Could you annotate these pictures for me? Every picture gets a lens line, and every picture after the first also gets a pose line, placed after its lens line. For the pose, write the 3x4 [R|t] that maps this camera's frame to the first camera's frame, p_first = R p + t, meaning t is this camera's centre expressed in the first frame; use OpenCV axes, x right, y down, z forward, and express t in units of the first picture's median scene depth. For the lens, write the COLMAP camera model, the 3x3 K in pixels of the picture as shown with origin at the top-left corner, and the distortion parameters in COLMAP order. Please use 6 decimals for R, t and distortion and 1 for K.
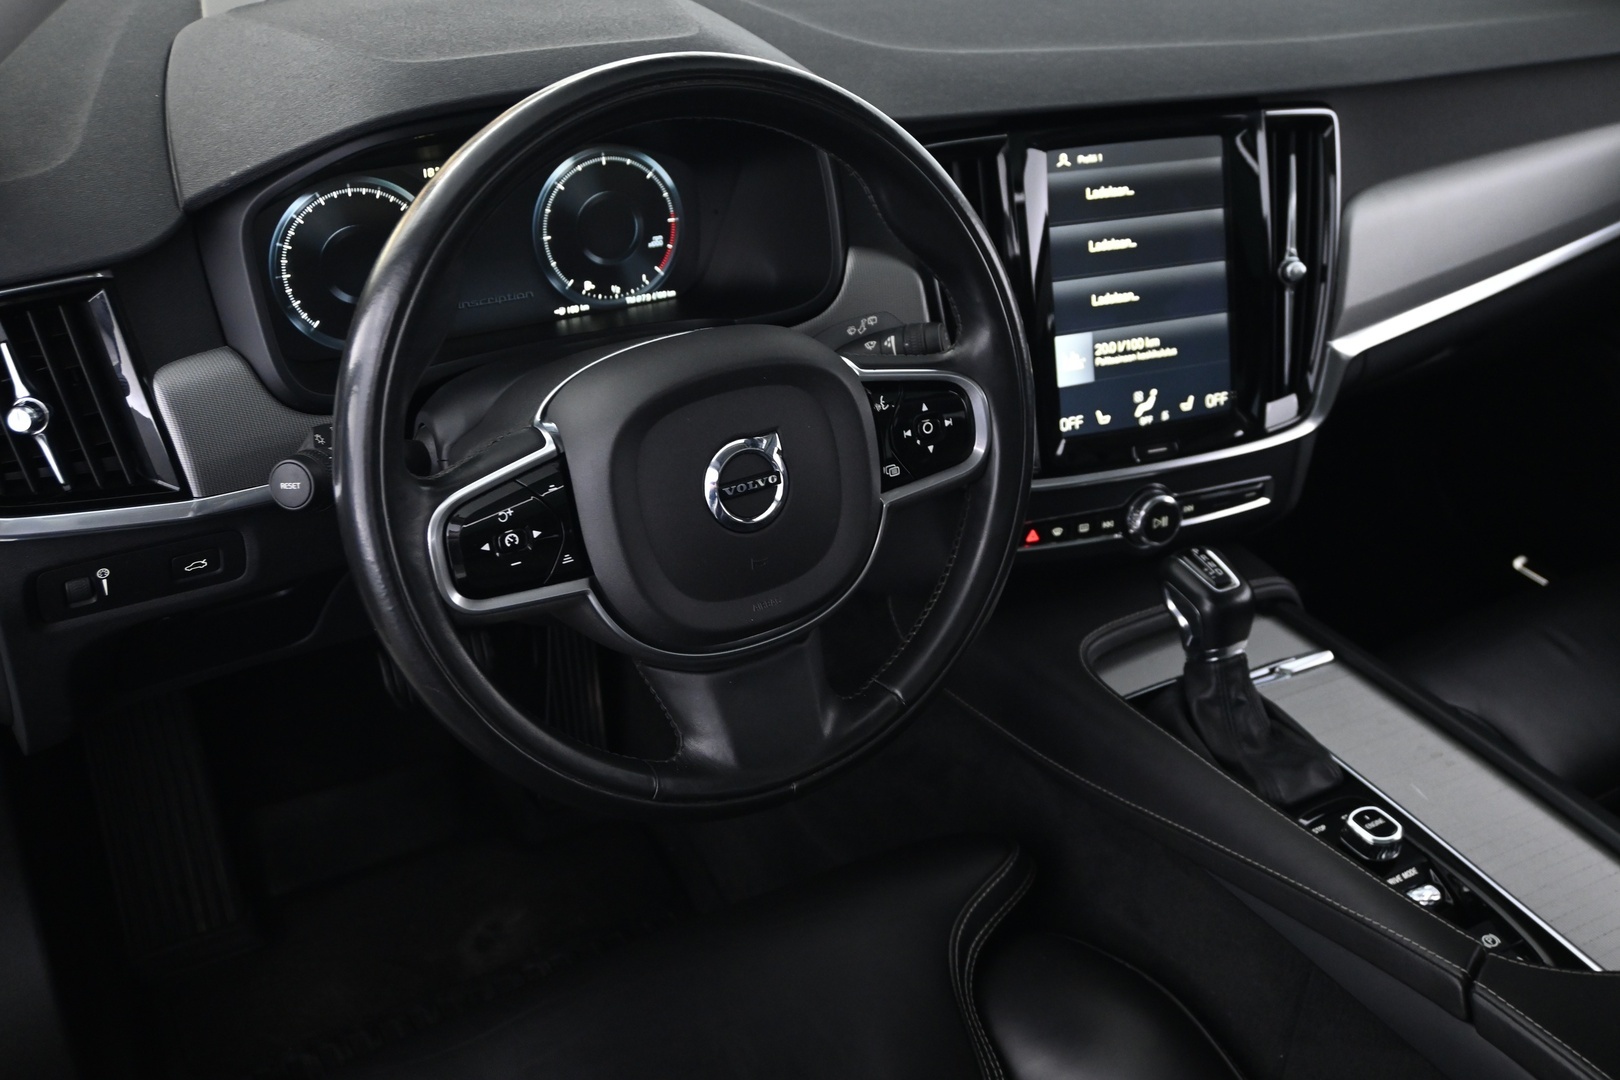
lens RADIAL K [[1667.6, 0, 807.7], [0, 1667.6, 534.1], [0, 0, 1]] dist [-0.004481, 0.000000]
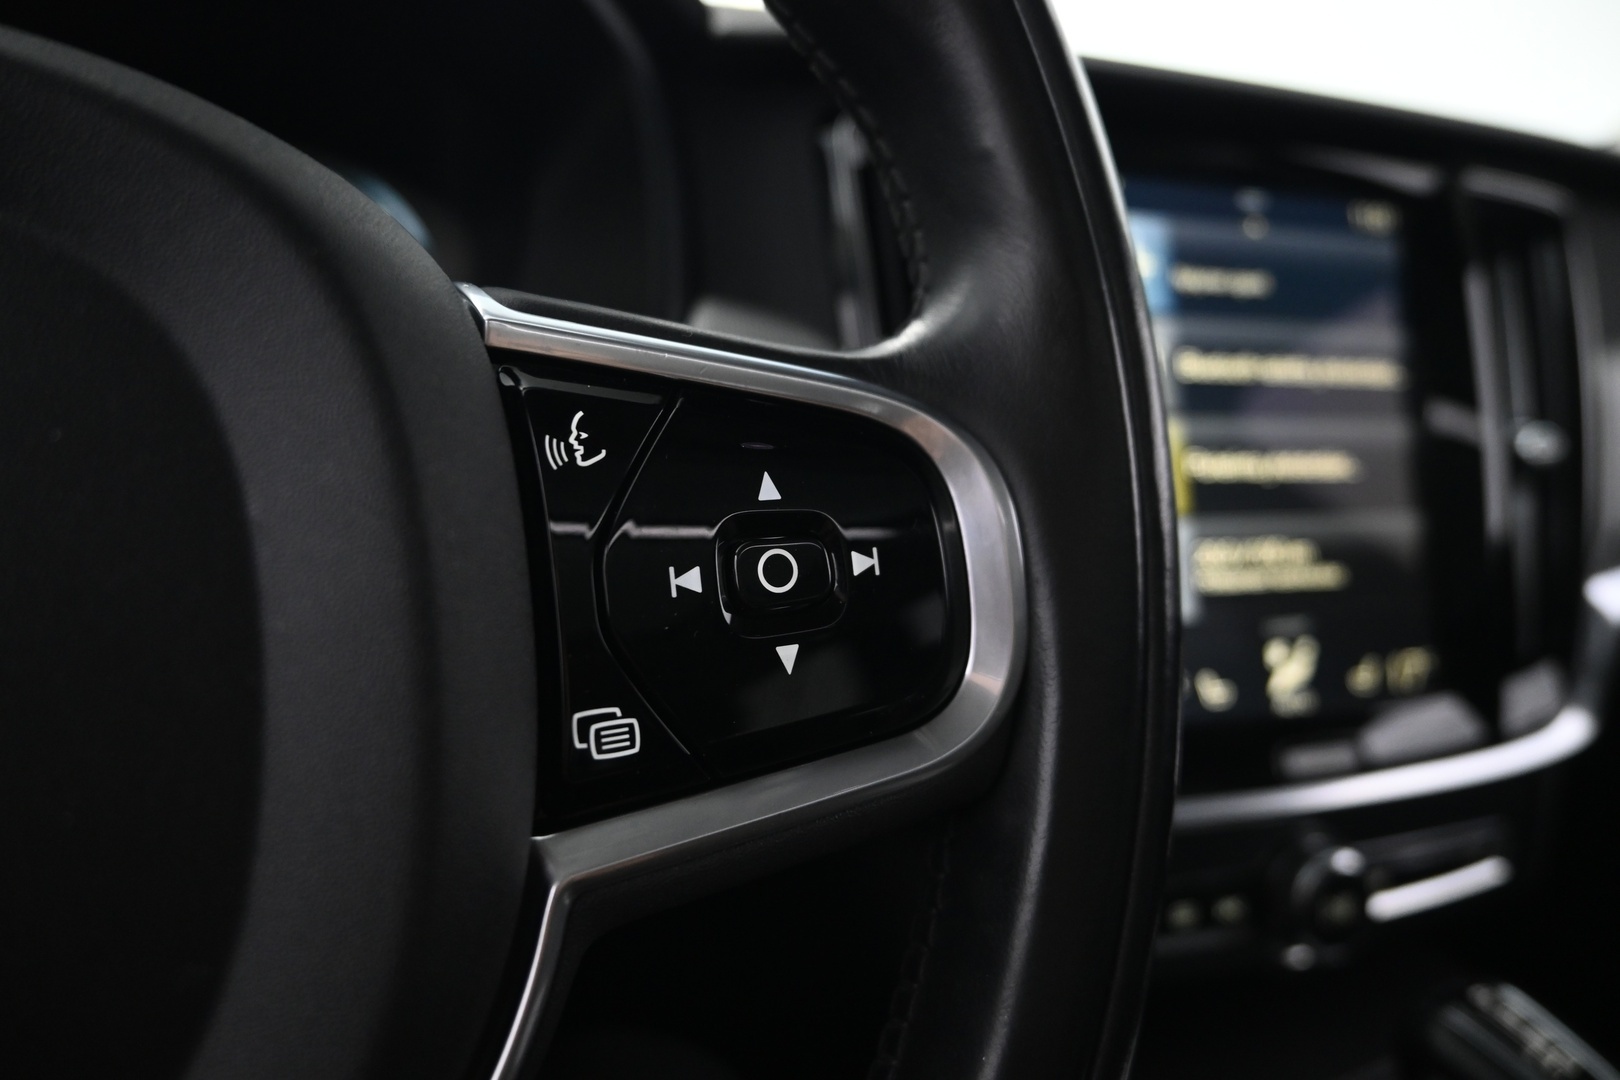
lens RADIAL K [[1110.1, 0, 805.7], [0, 1110.1, 541.1], [0, 0, 1]] dist [-0.002051, -0.001966]
pose [[0.998161, 0.037178, -0.047878, 0.069651], [-0.048253, 0.965379, -0.256351, -0.021144], [0.036690, 0.258190, 0.965397, 0.695169]]
